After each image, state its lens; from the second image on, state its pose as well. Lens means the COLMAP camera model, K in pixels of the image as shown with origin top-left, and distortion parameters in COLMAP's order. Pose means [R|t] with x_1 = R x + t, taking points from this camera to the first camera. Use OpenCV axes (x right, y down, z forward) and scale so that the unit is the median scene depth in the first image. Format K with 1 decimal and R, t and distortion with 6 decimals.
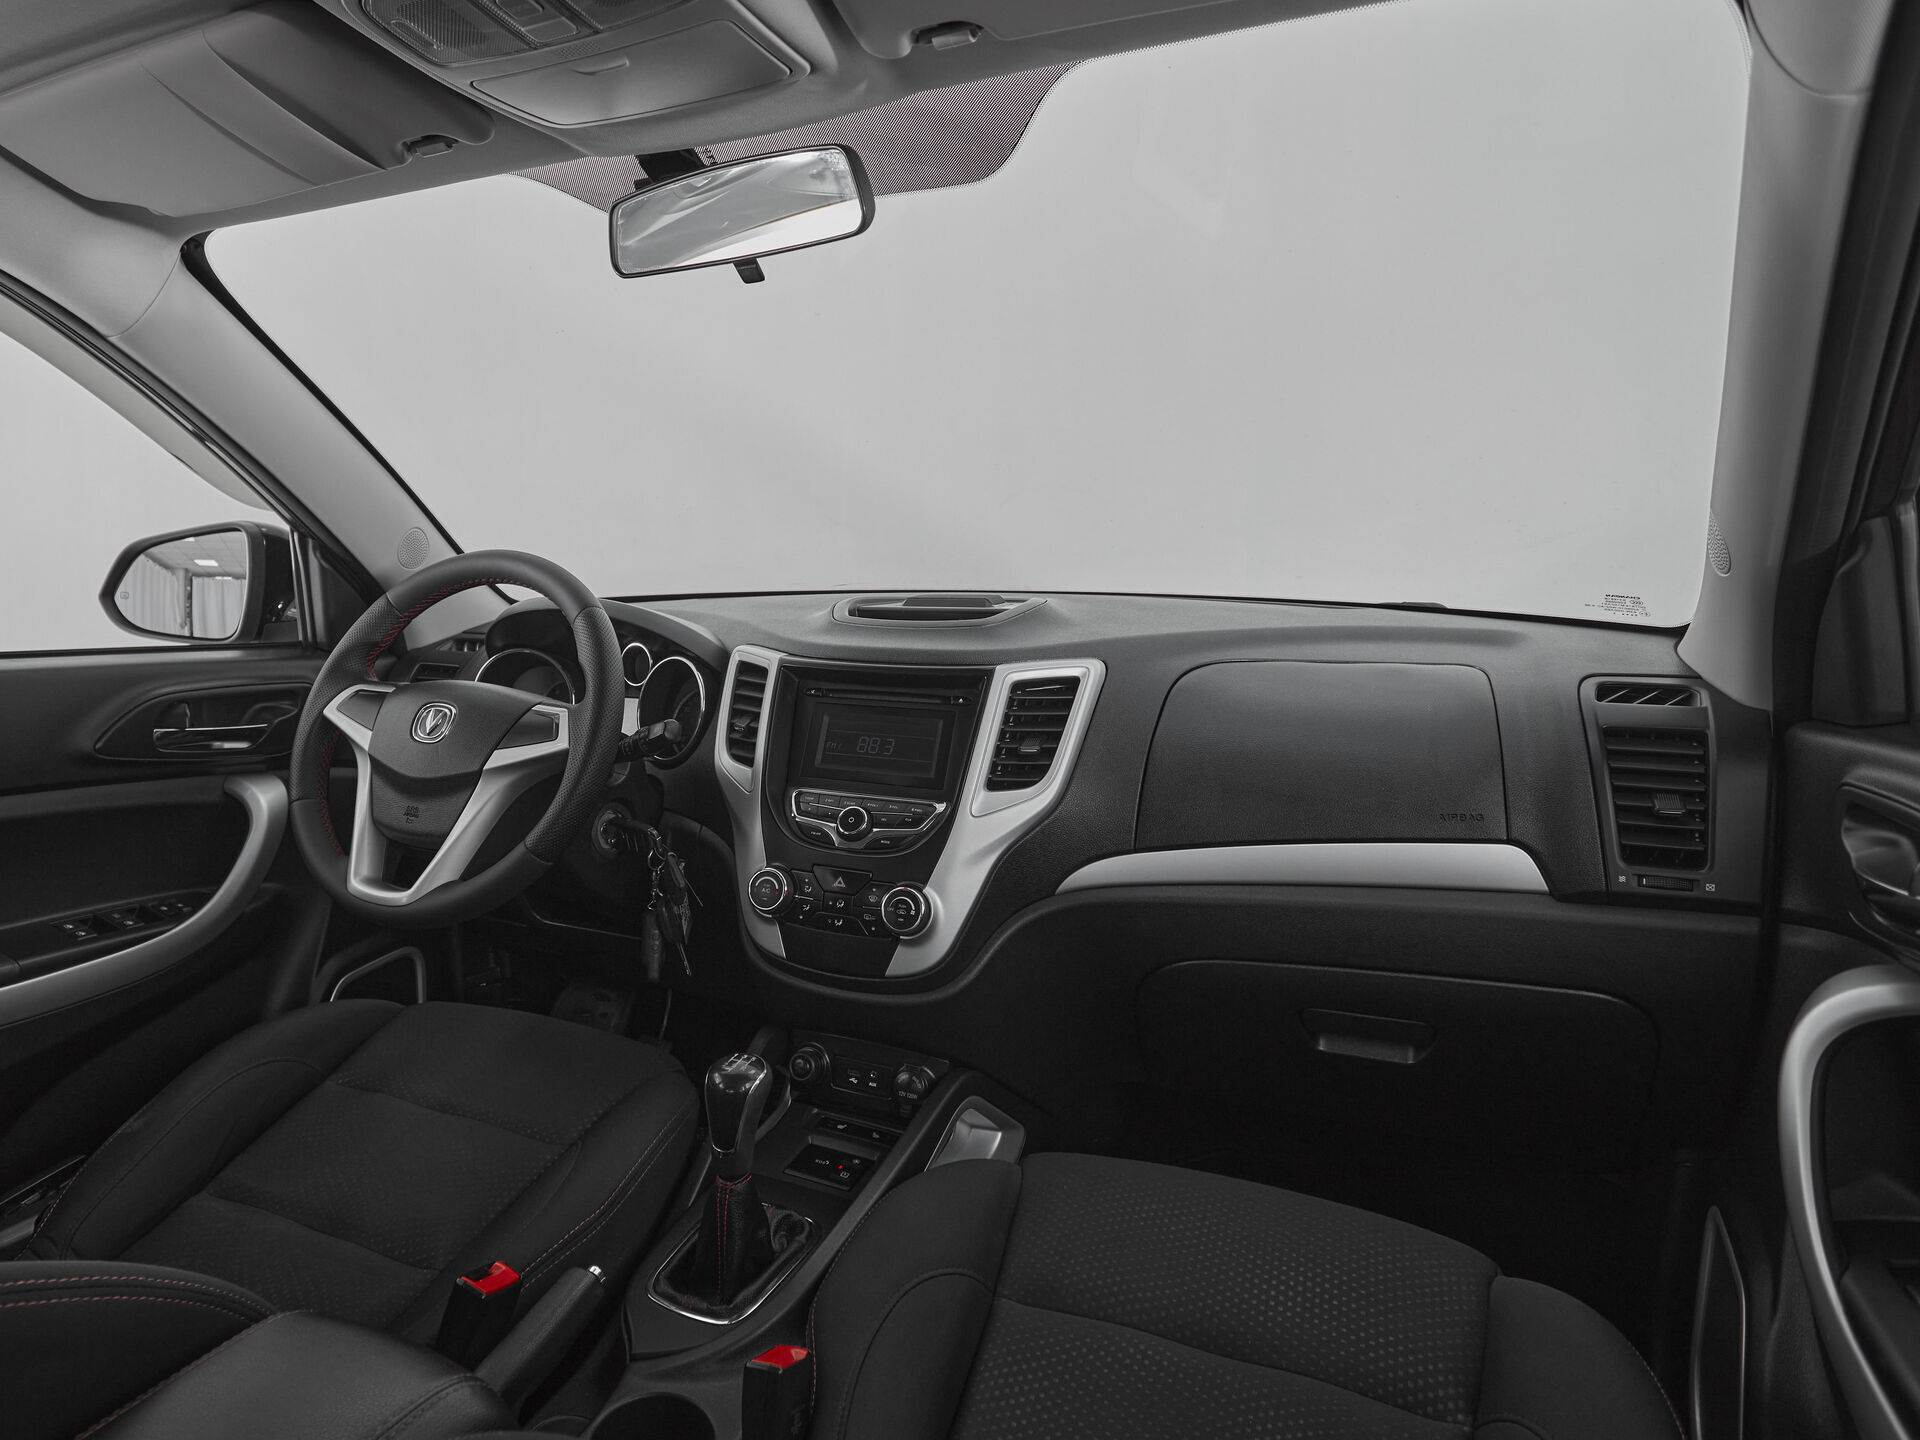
lens RADIAL K [[1170.1, 0, 815.7], [0, 1170.1, 720.6], [0, 0, 1]] dist [-0.005125, -0.001958]
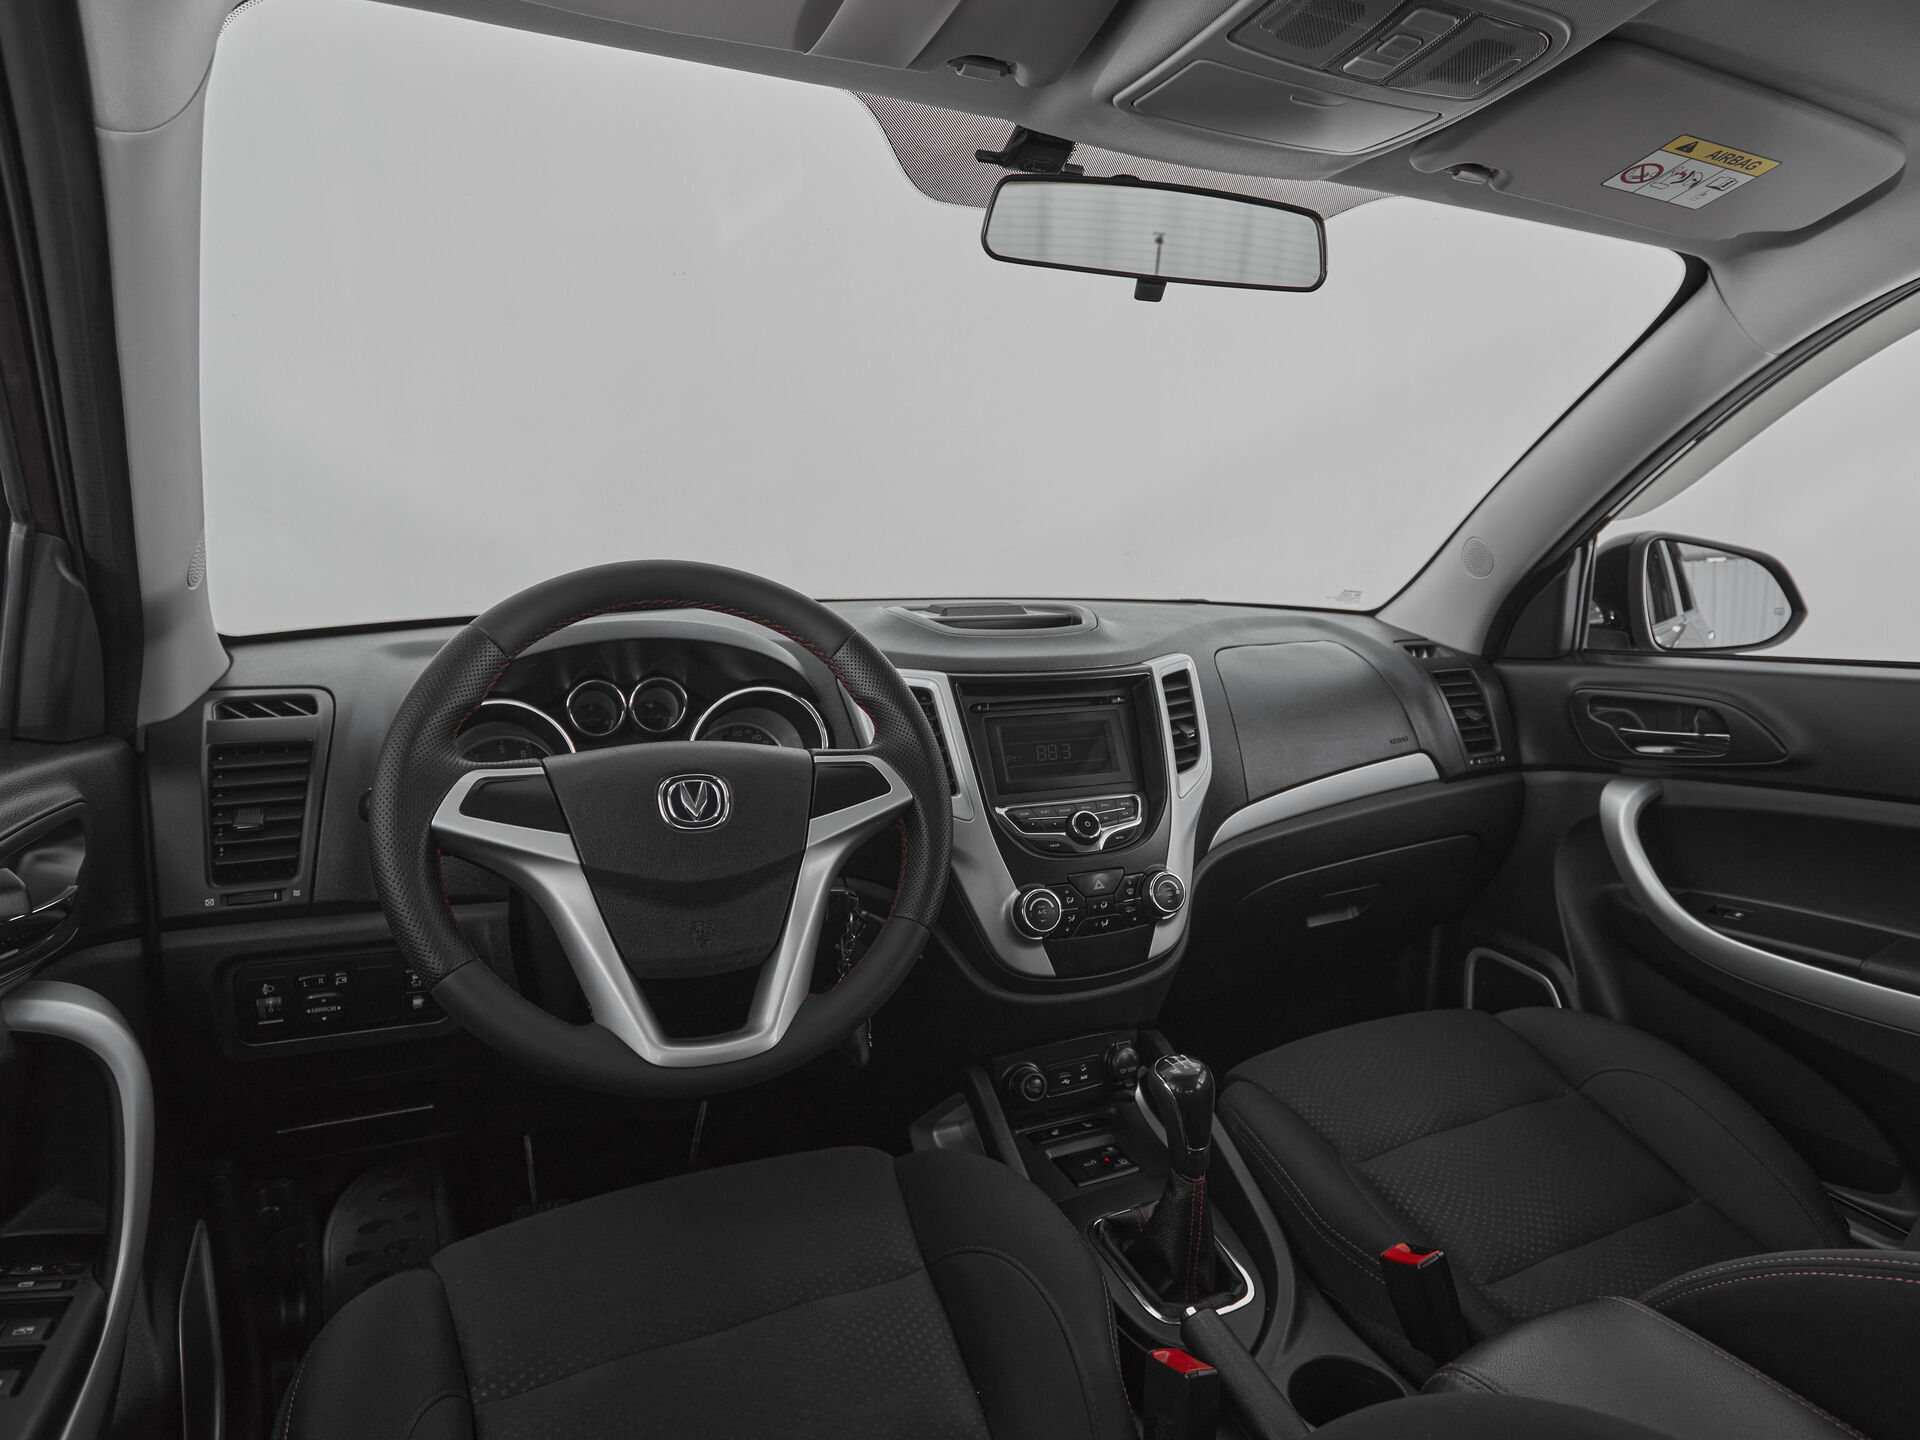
lens RADIAL K [[1173.0, 0, 1109.3], [0, 1173.0, 718.8], [0, 0, 1]] dist [-0.001360, -0.001849]
pose [[0.564218, -0.109302, 0.818359, -0.793012], [0.109371, 0.992357, 0.057136, -0.063781], [-0.818349, 0.057268, 0.571861, 0.389673]]
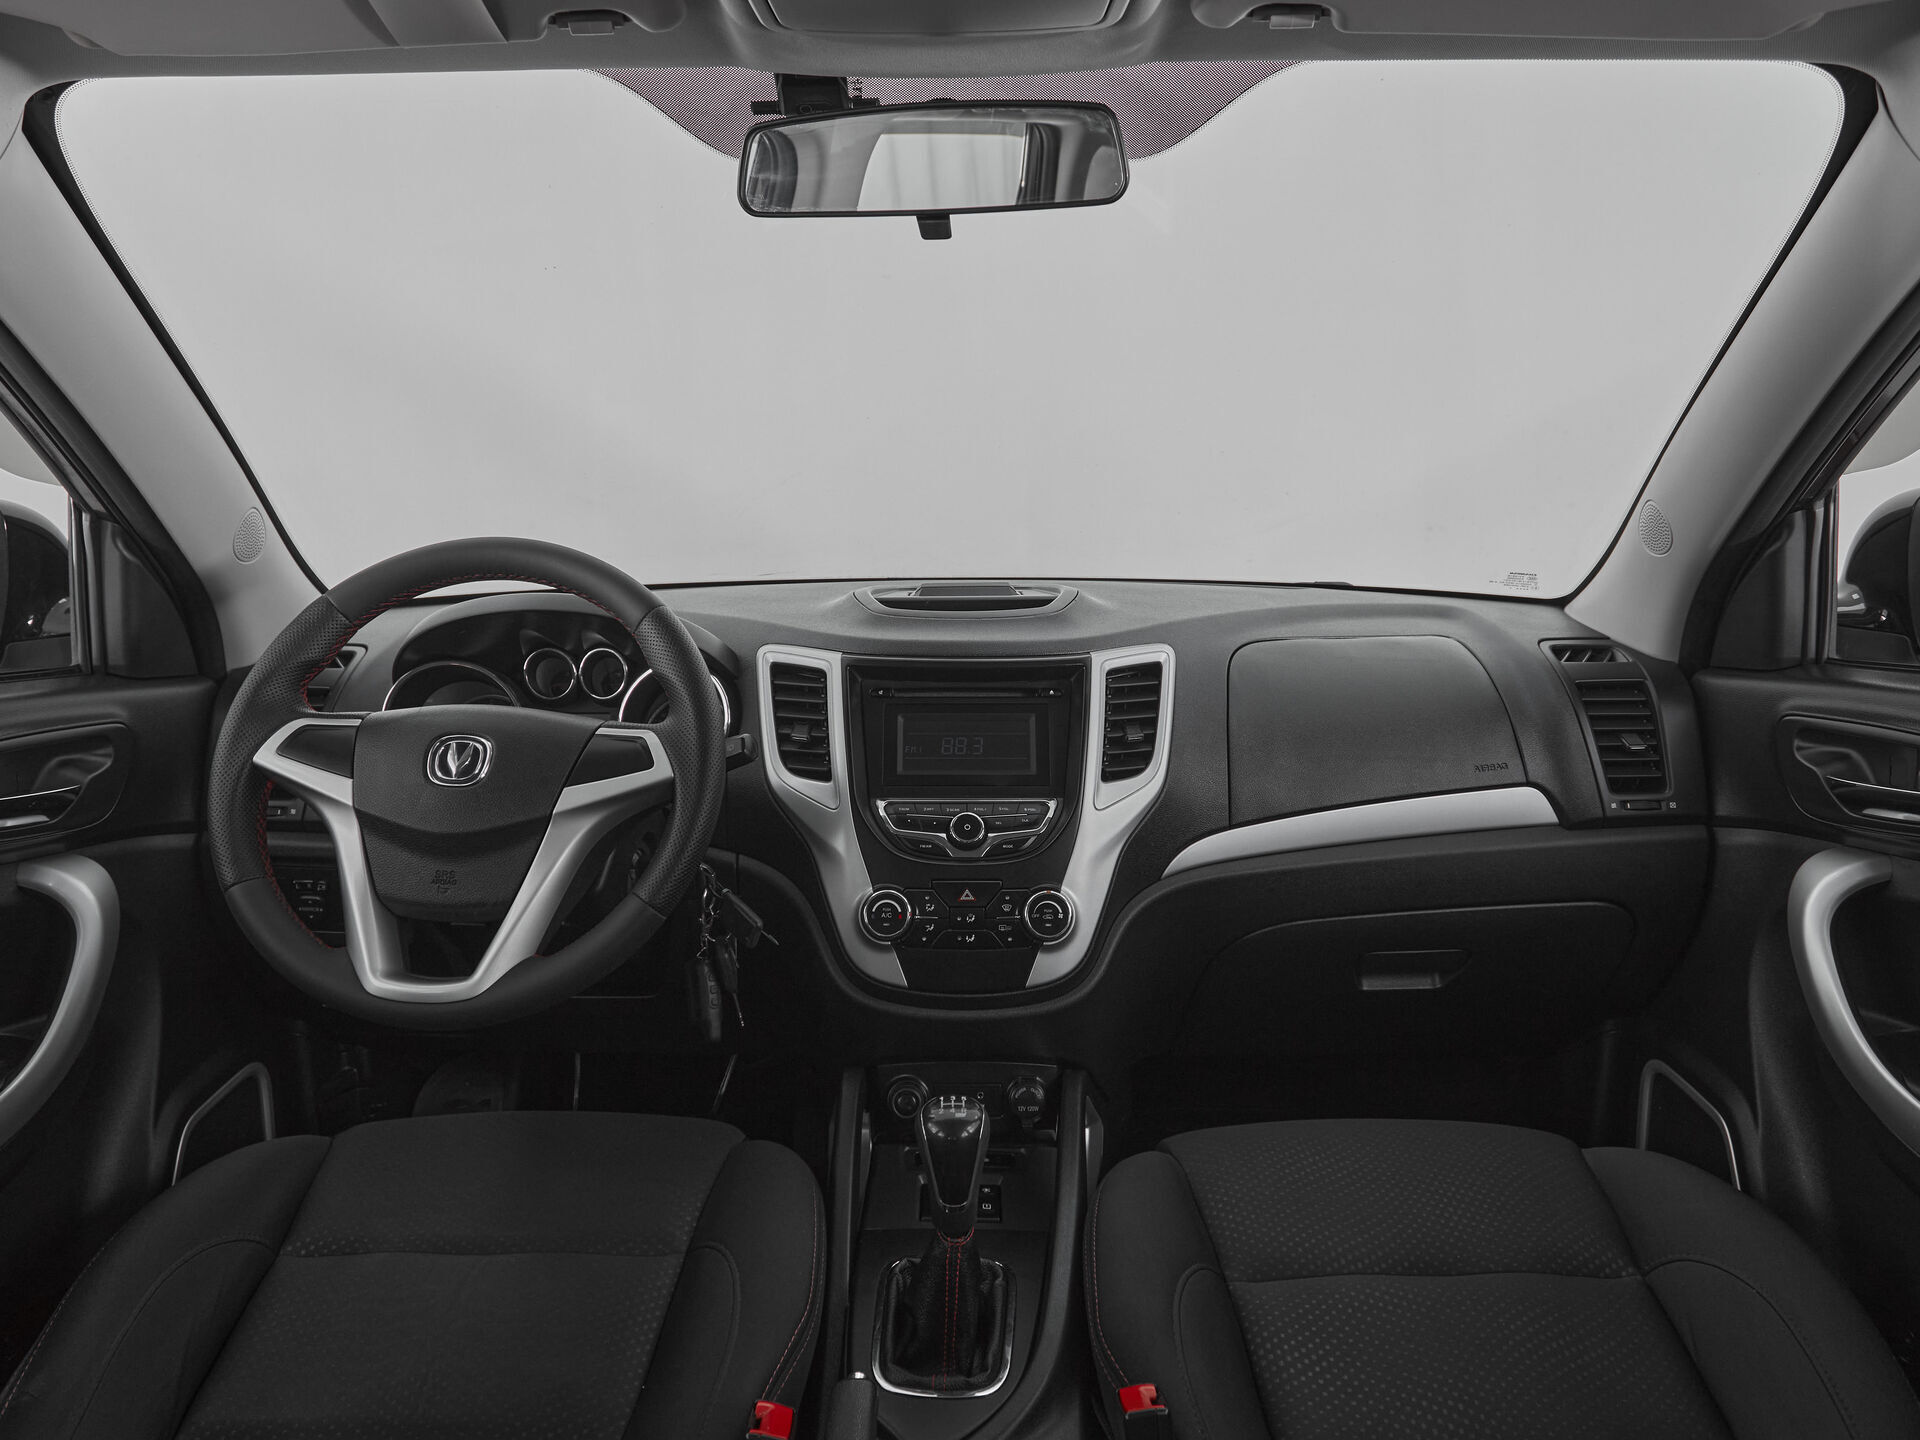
lens RADIAL K [[1228.9, 0, 960.0], [0, 1228.9, 720.0], [0, 0, 1]] dist [-0.002559, -0.000232]
pose [[0.894693, -0.068010, 0.441473, -0.400581], [0.065218, 0.997639, 0.021518, -0.021548], [-0.441894, 0.009540, 0.897016, 0.125541]]
